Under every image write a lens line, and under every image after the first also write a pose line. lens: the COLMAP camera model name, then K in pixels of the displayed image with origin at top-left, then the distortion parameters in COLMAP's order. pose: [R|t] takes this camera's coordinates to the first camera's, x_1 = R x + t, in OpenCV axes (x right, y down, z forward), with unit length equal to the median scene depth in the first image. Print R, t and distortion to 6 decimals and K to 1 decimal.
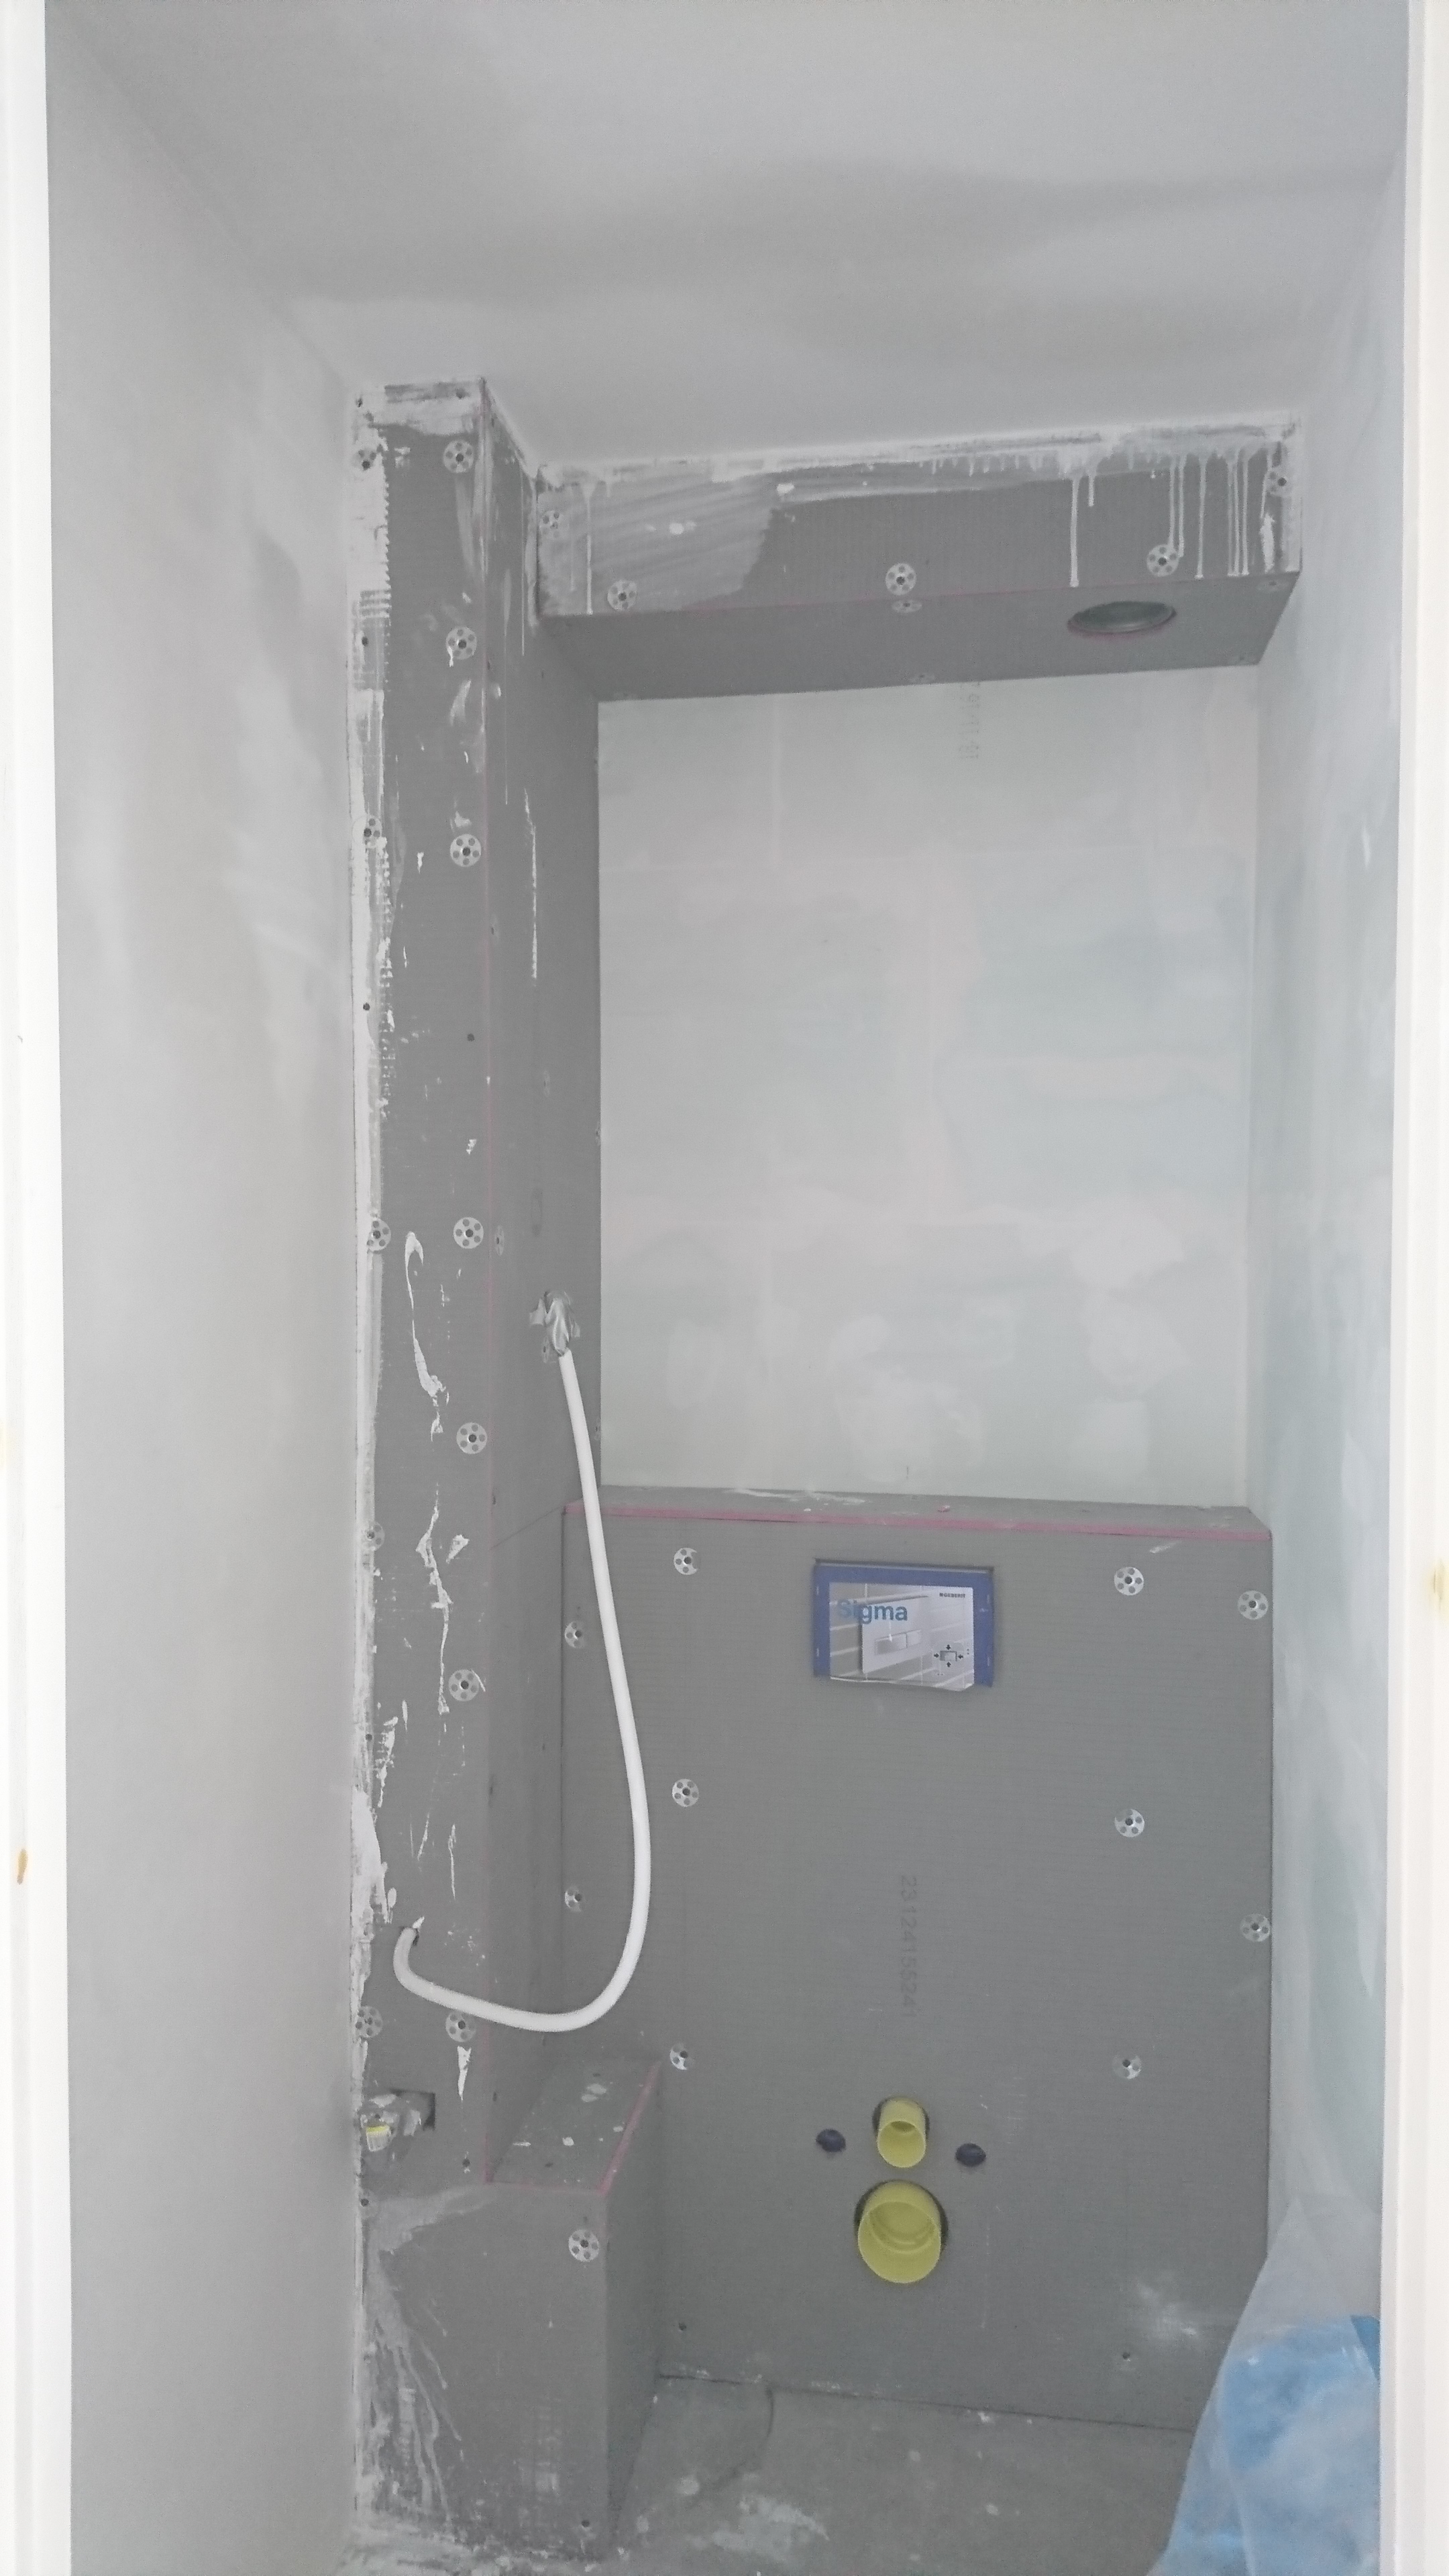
lens RADIAL K [[1546.5, 0, 722.8], [0, 1546.5, 1314.7], [0, 0, 1]] dist [0.019249, -0.039089]
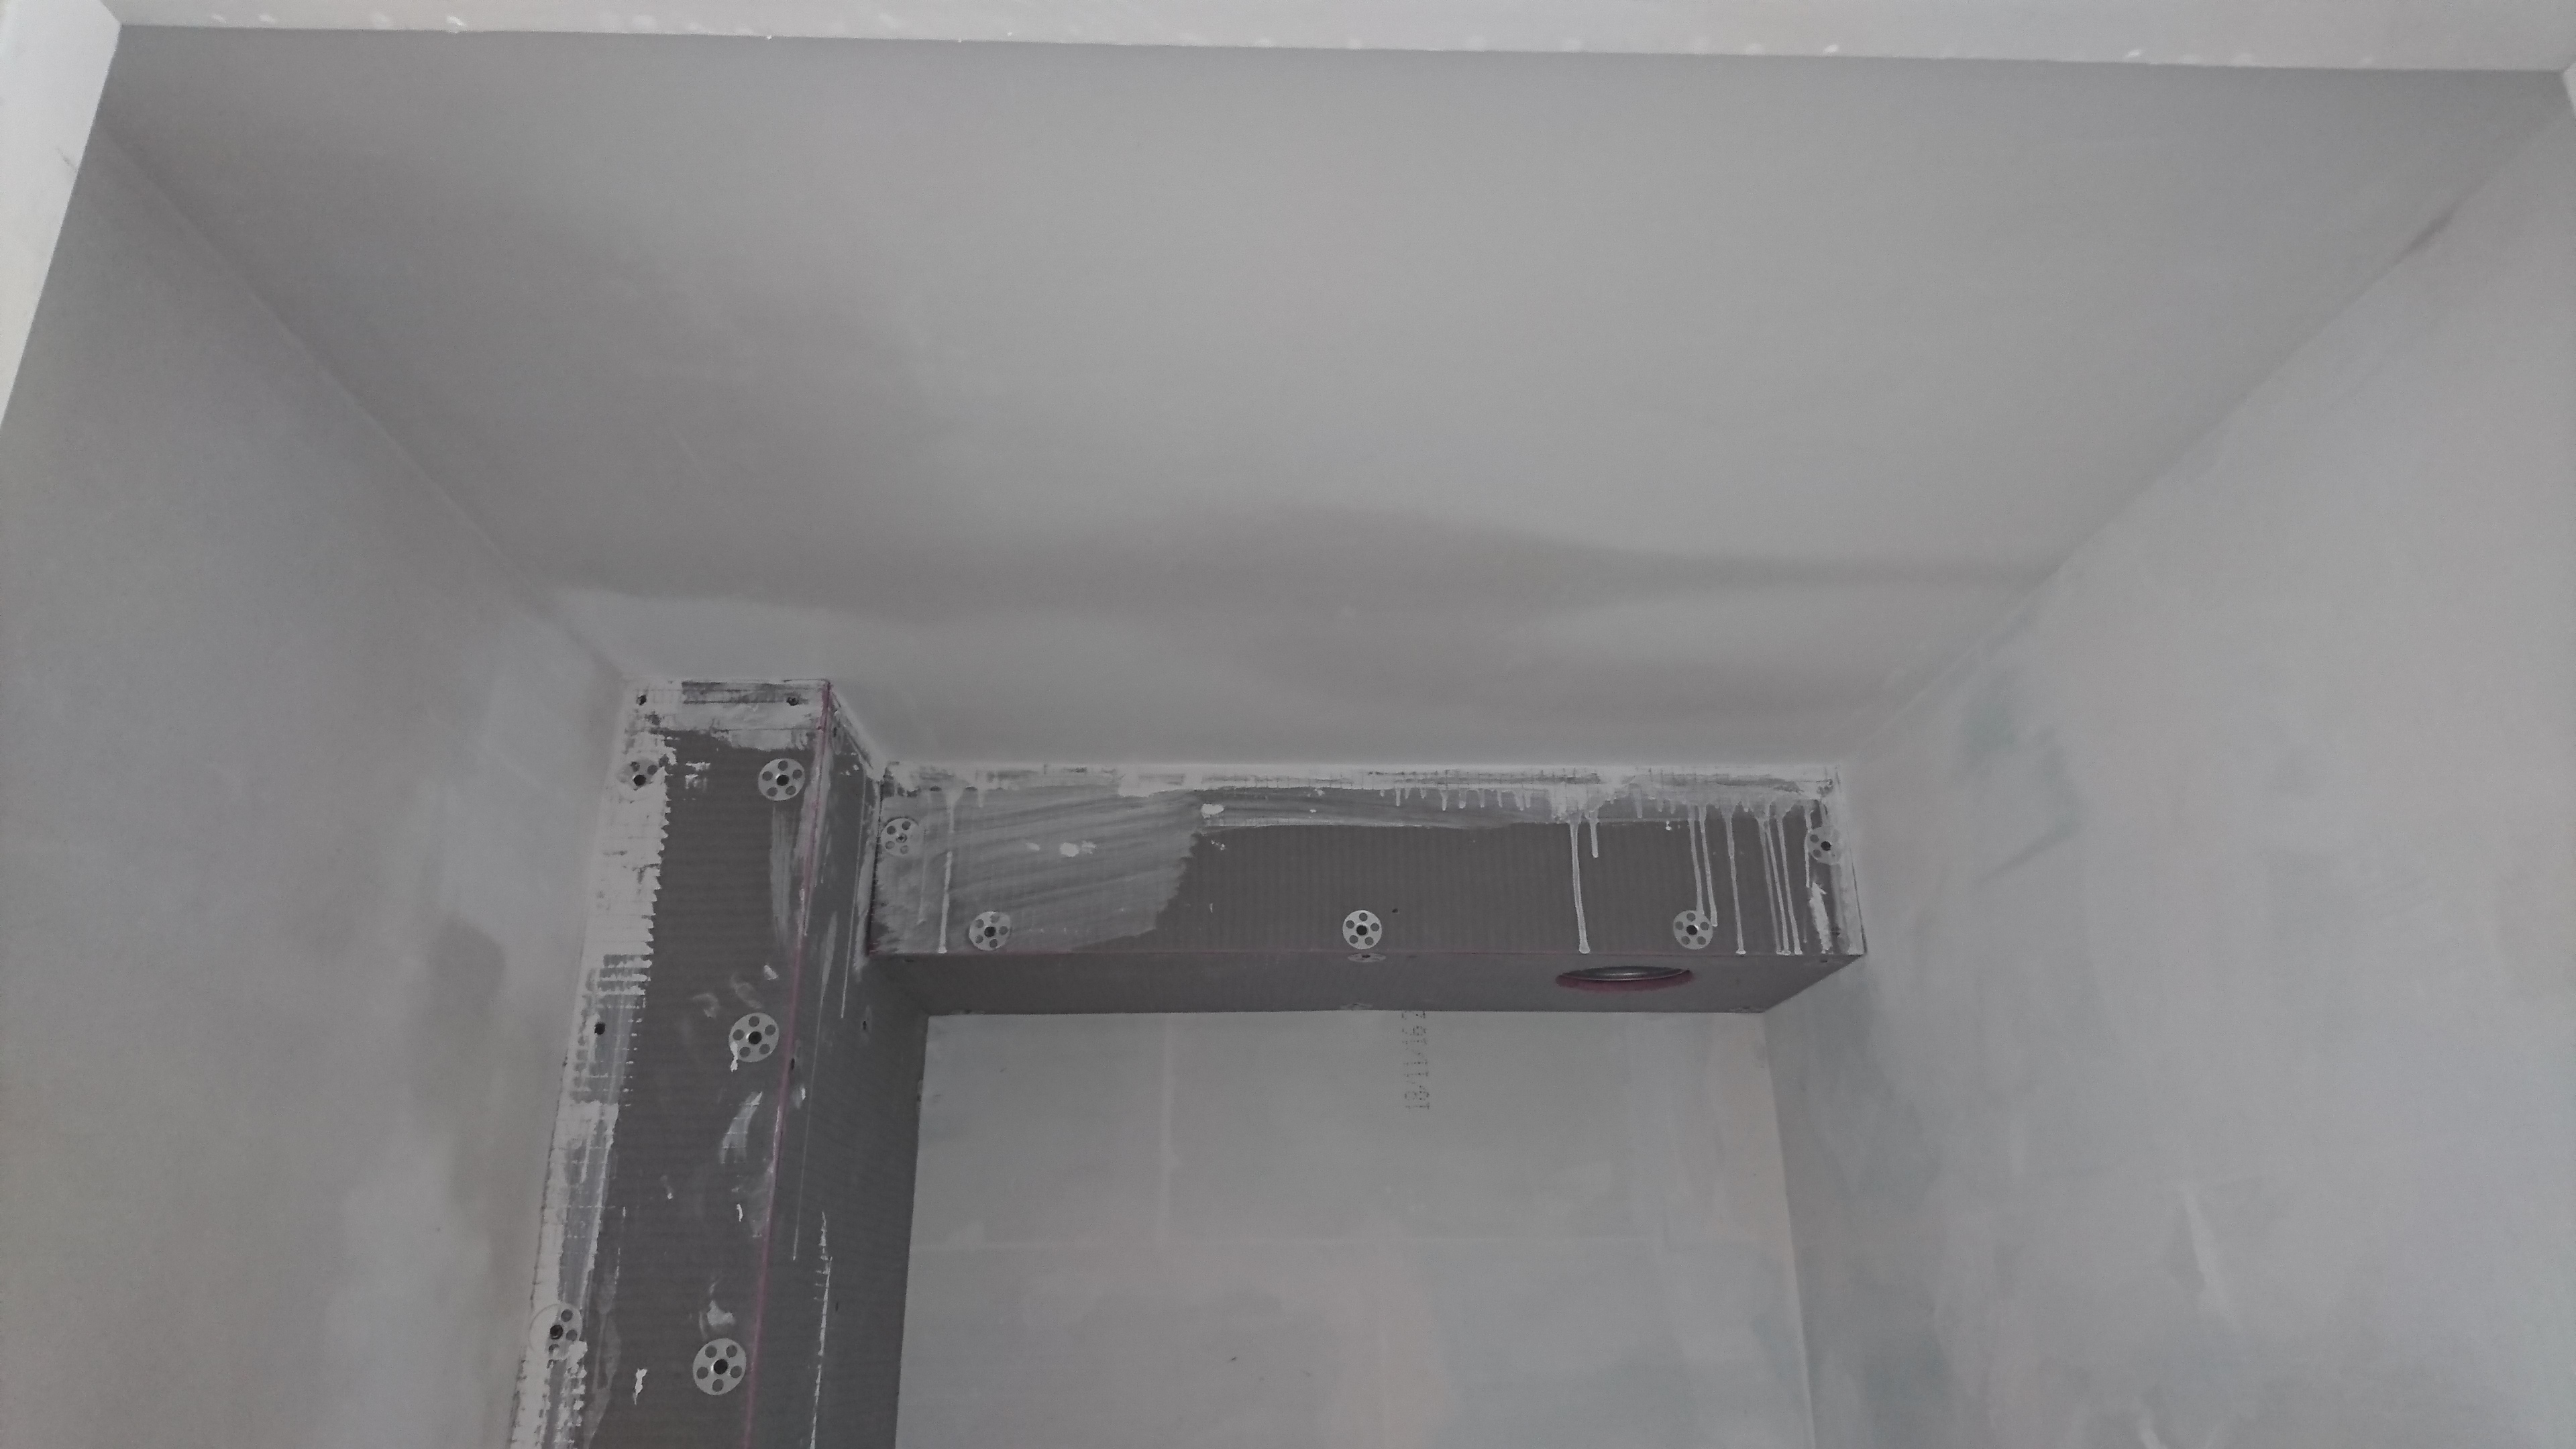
lens RADIAL K [[1546.5, 0, 1279.2], [0, 1546.5, 728.4], [0, 0, 1]] dist [0.019249, -0.039089]
pose [[0.981621, 0.059280, 0.181400, -0.074273], [0.018841, 0.915786, -0.401225, -0.277663], [-0.189908, 0.397269, 0.897838, 0.302656]]
